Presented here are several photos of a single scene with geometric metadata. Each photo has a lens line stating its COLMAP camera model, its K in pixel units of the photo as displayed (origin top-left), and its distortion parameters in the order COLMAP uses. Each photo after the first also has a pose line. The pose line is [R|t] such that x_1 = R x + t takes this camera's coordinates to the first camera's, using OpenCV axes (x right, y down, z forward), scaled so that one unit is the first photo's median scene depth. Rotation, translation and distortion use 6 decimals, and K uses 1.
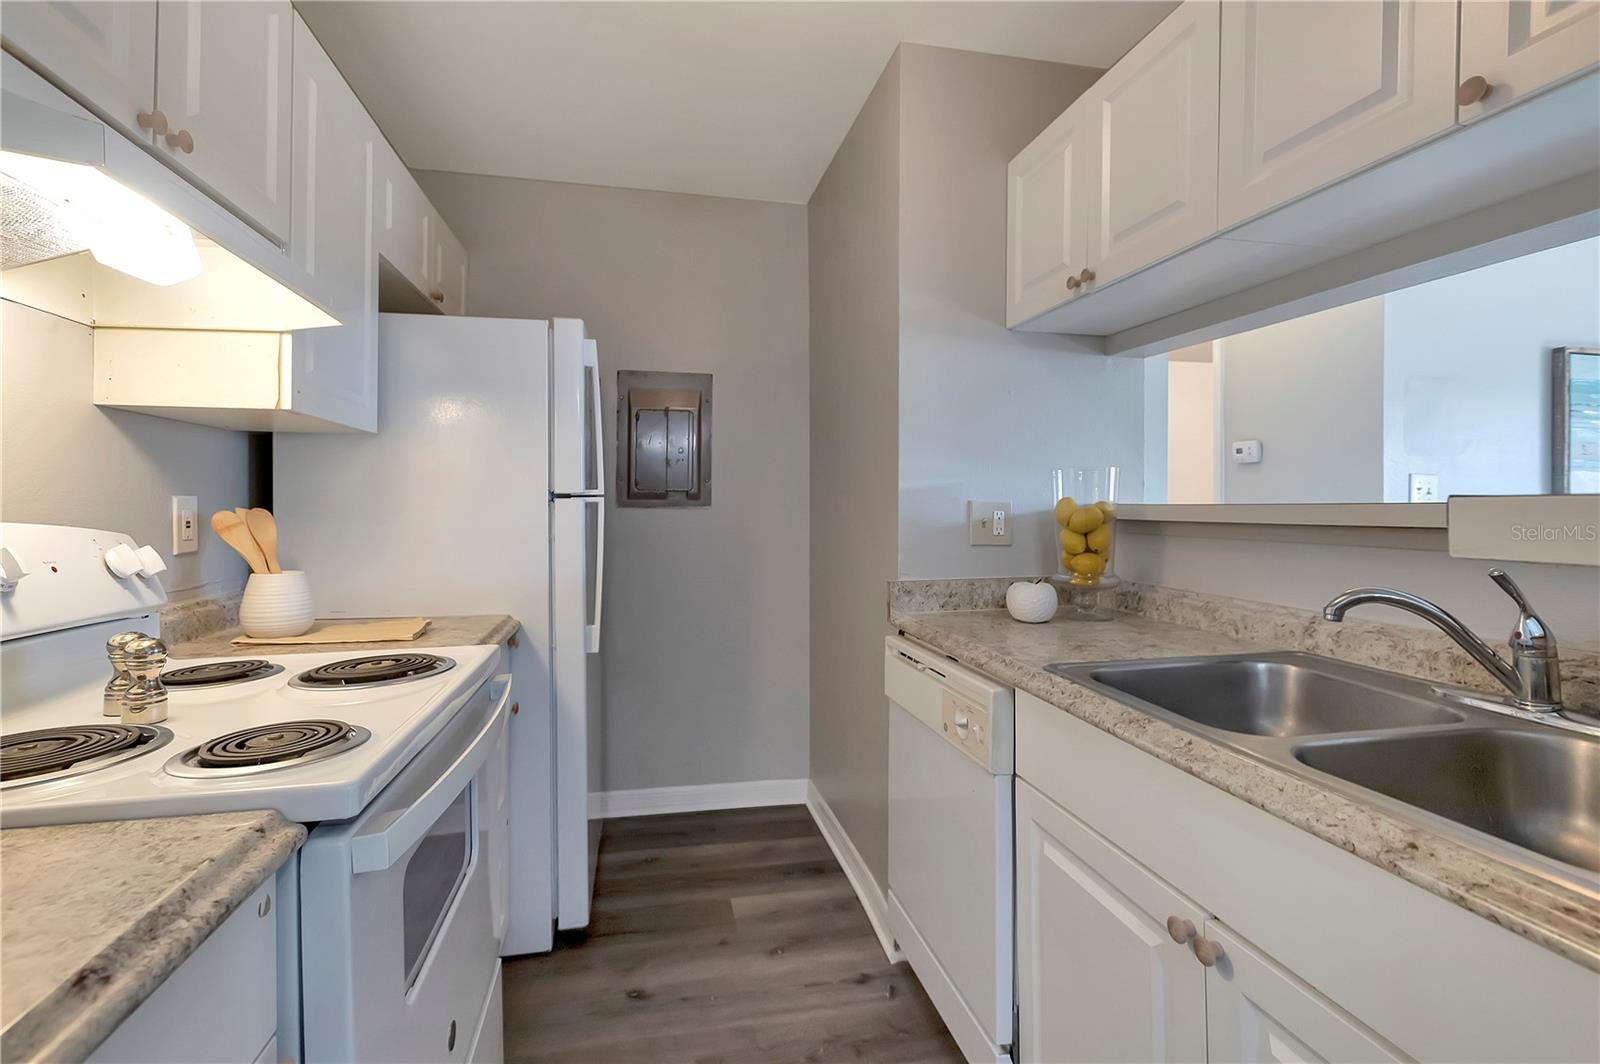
lens RADIAL K [[730.9, 0, 789.5], [0, 730.9, 501.0], [0, 0, 1]] dist [-0.000144, 0.000014]
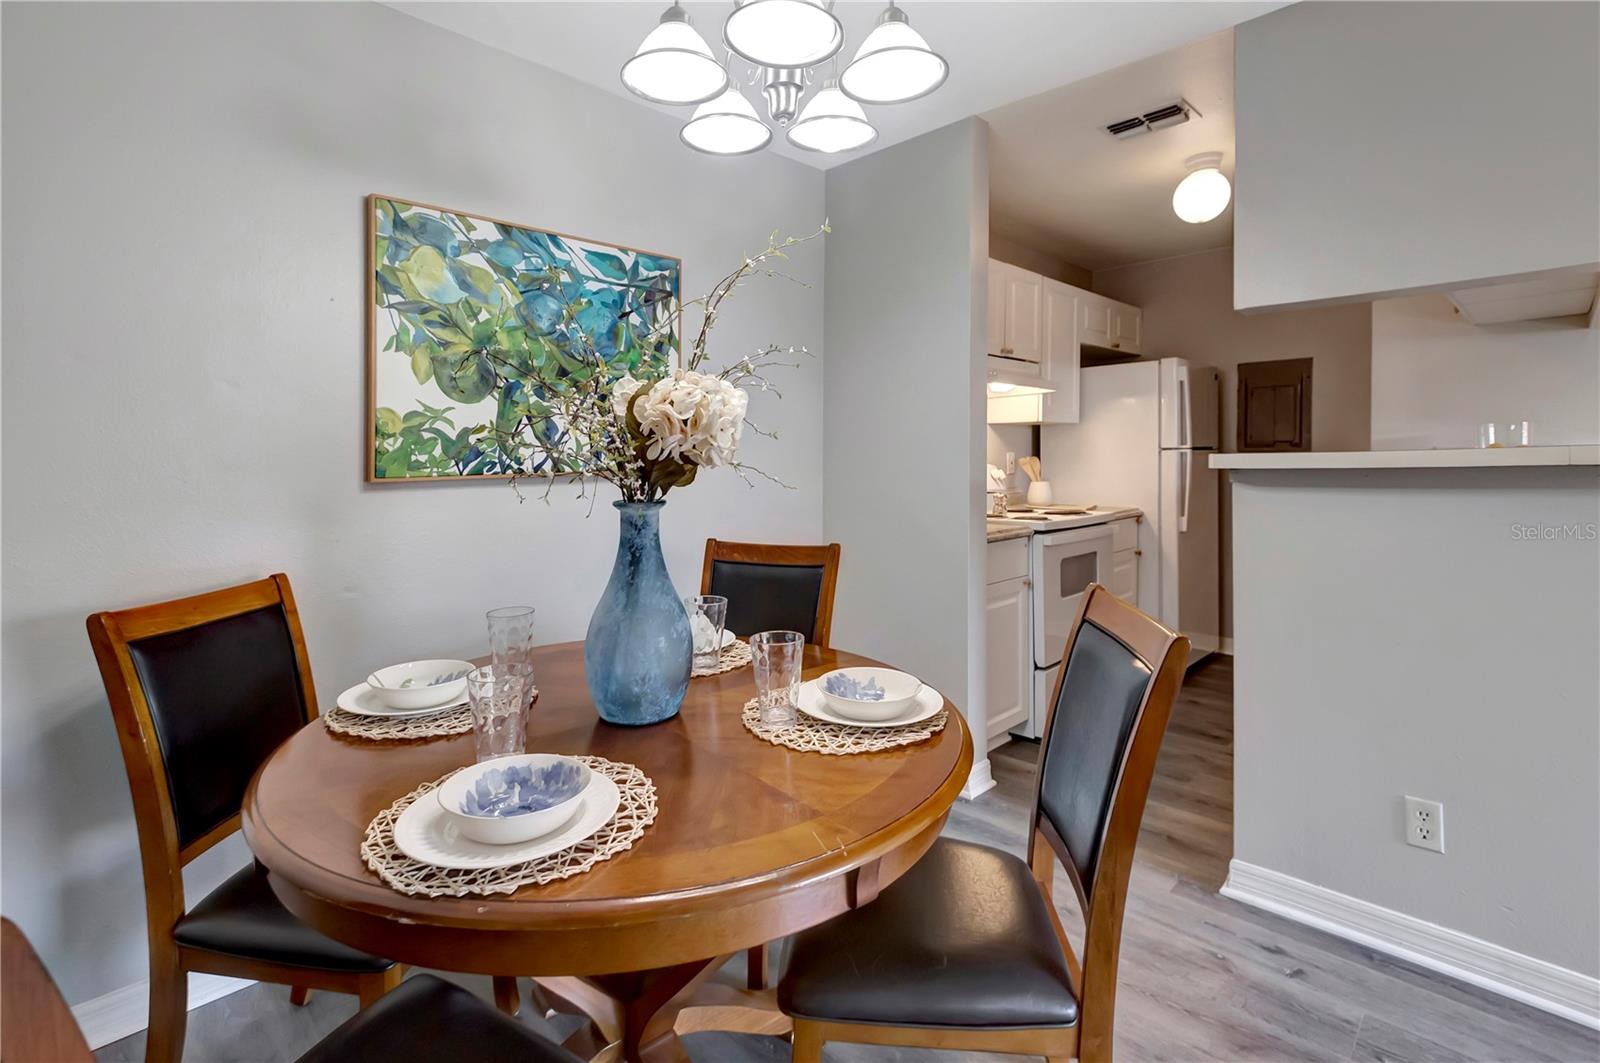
lens RADIAL K [[754.7, 0, 764.5], [0, 754.7, 449.0], [0, 0, 1]] dist [0.009118, 0.000132]
pose [[0.543466, -0.012056, -0.839345, 0.825931], [0.016770, 0.999853, -0.003503, -0.018342], [0.839264, -0.012173, 0.543588, -1.026442]]
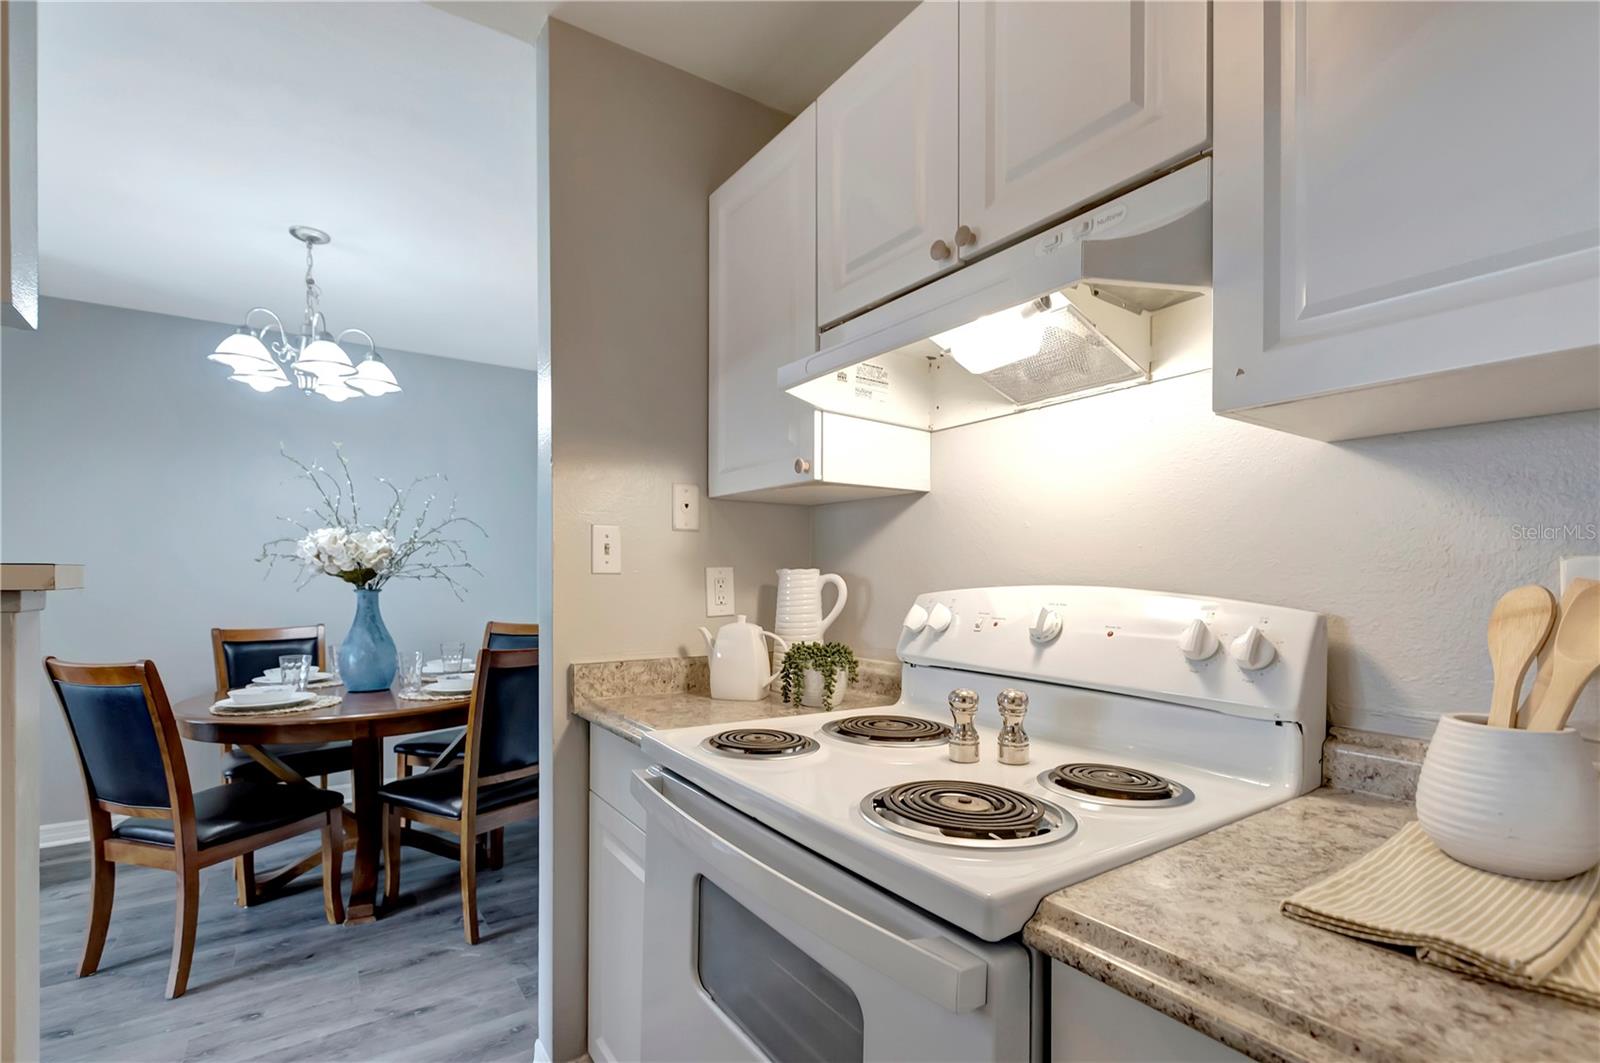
lens RADIAL K [[732.7, 0, 796.2], [0, 732.7, 578.2], [0, 0, 1]] dist [0.002450, 0.000023]
pose [[-0.919473, -0.009140, -0.393046, -0.088408], [-0.006594, 0.999948, -0.007827, 0.013691], [0.393097, -0.004605, -0.919486, 1.025585]]
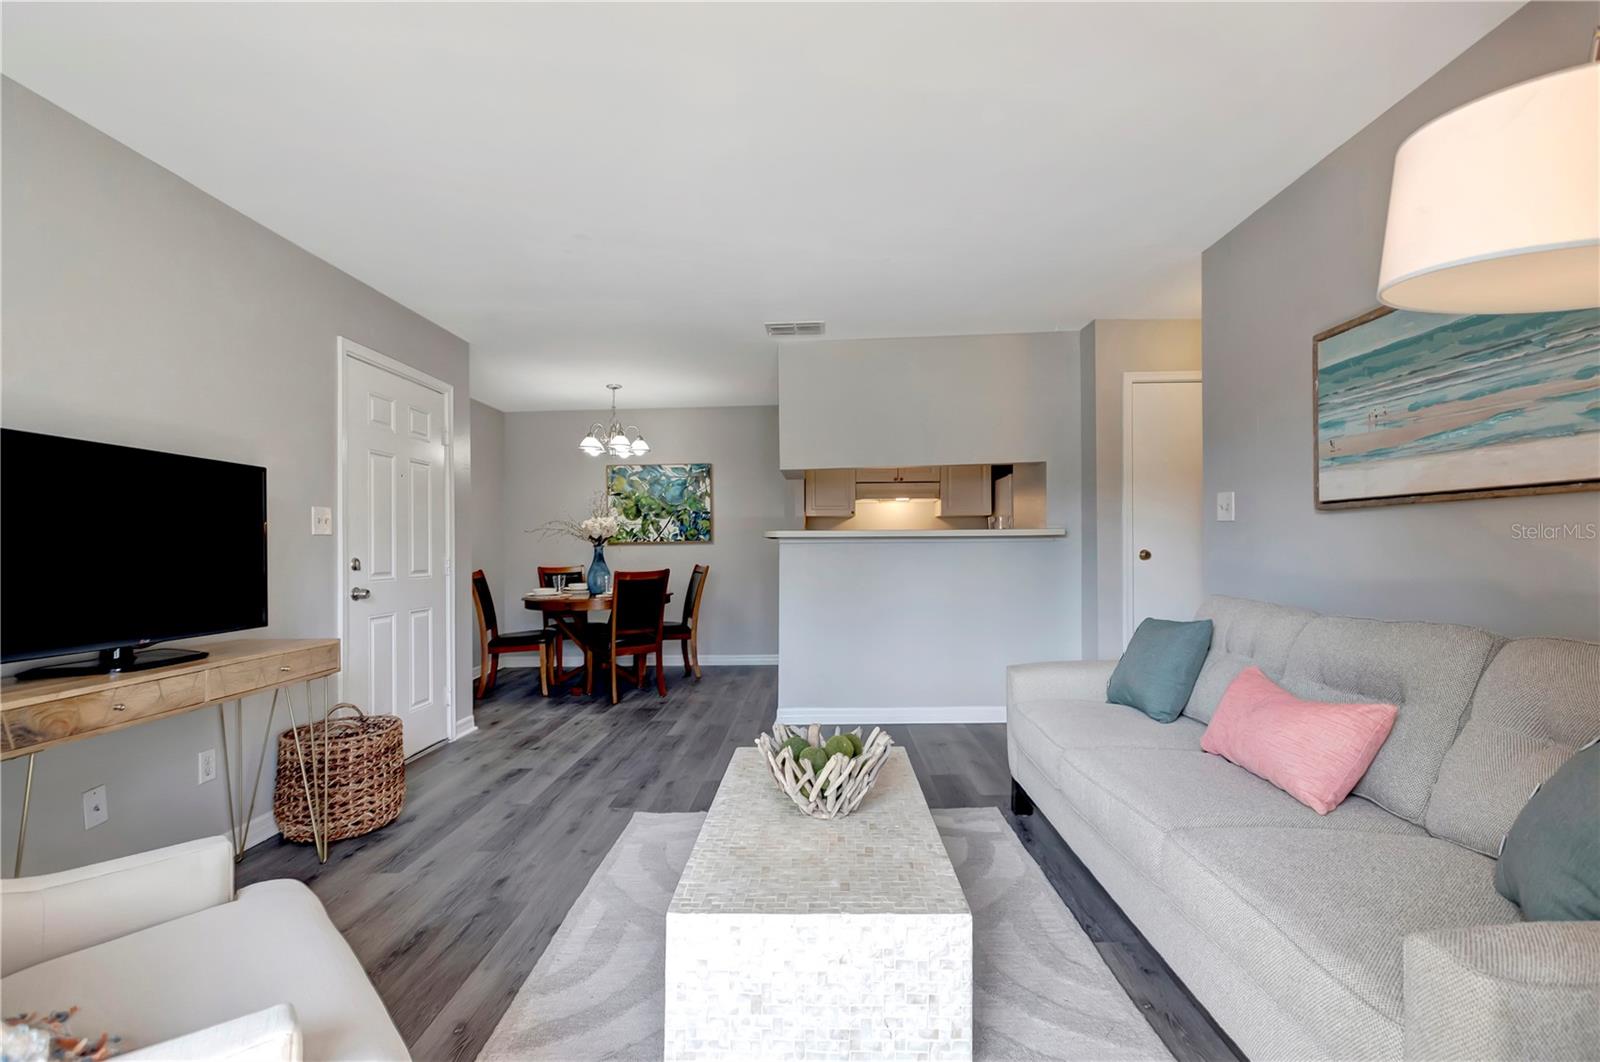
lens RADIAL K [[749.1, 0, 801.4], [0, 749.1, 536.1], [0, 0, 1]] dist [0.003501, 0.000134]
pose [[-0.224563, -0.015330, -0.974339, 3.101188], [0.015179, 0.999700, -0.019227, 0.064902], [0.974341, -0.019107, -0.224263, 0.867669]]
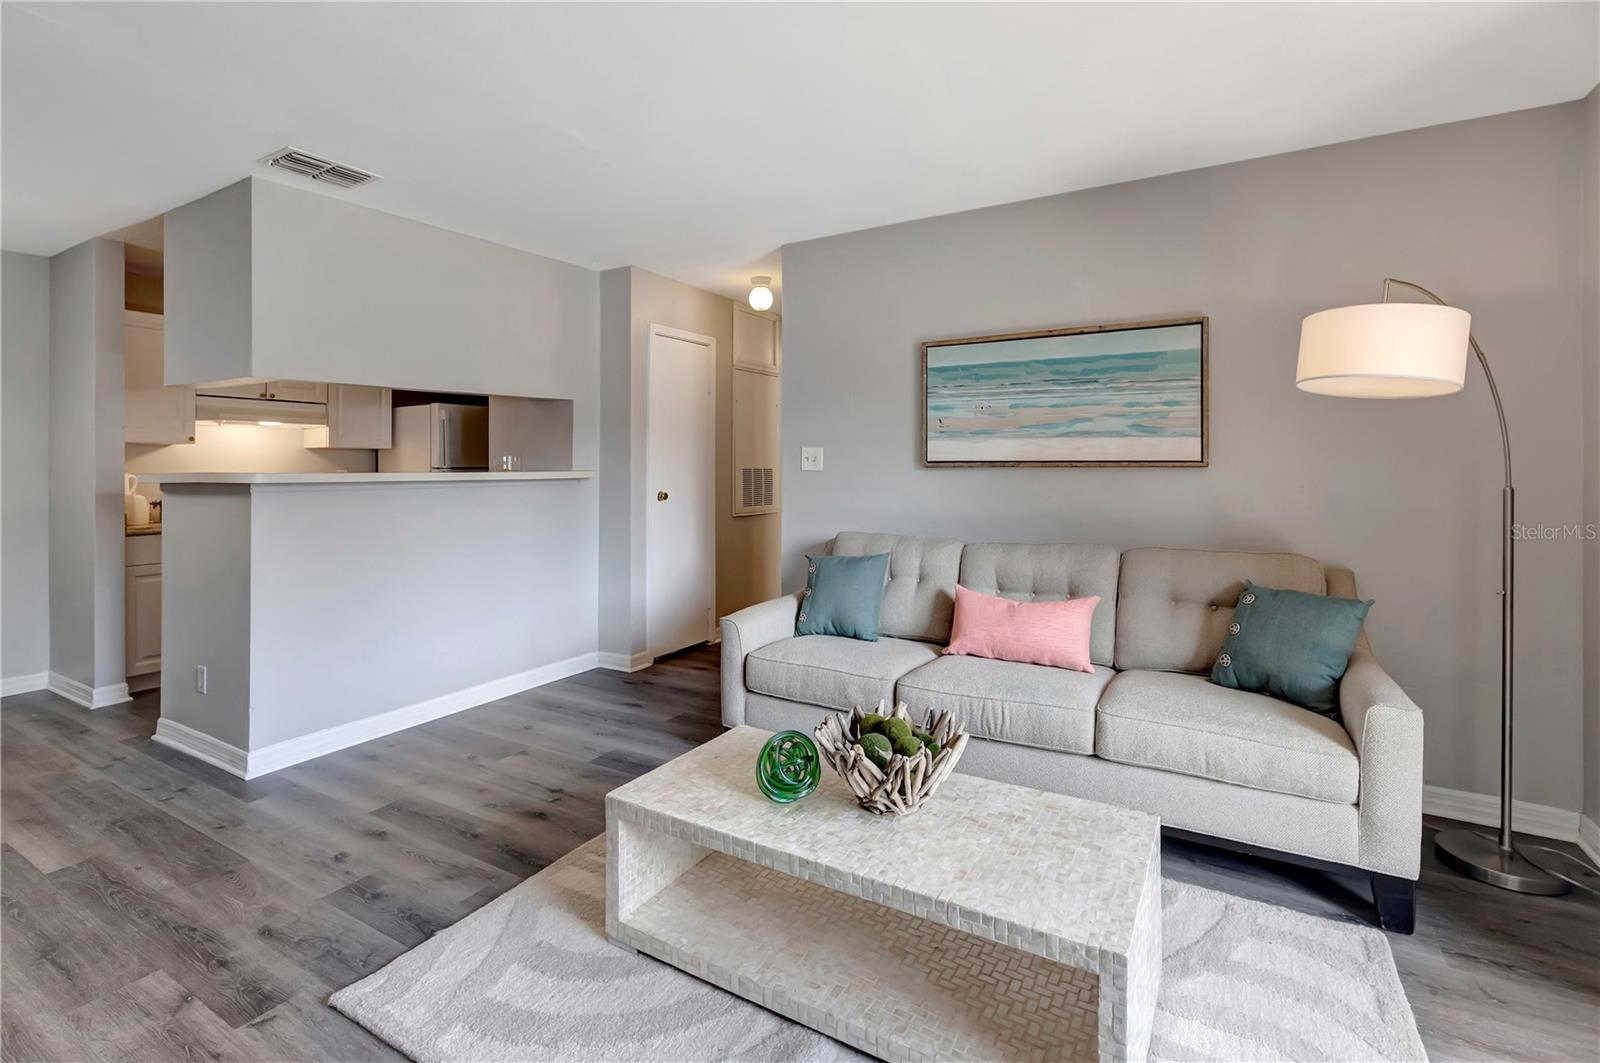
lens RADIAL K [[744.2, 0, 791.5], [0, 744.2, 468.4], [0, 0, 1]] dist [-0.000680, -0.000500]
pose [[0.738920, -0.005837, -0.673768, 2.592450], [0.011838, 0.999921, 0.004320, -0.003652], [0.673689, -0.011168, 0.738930, -0.148872]]
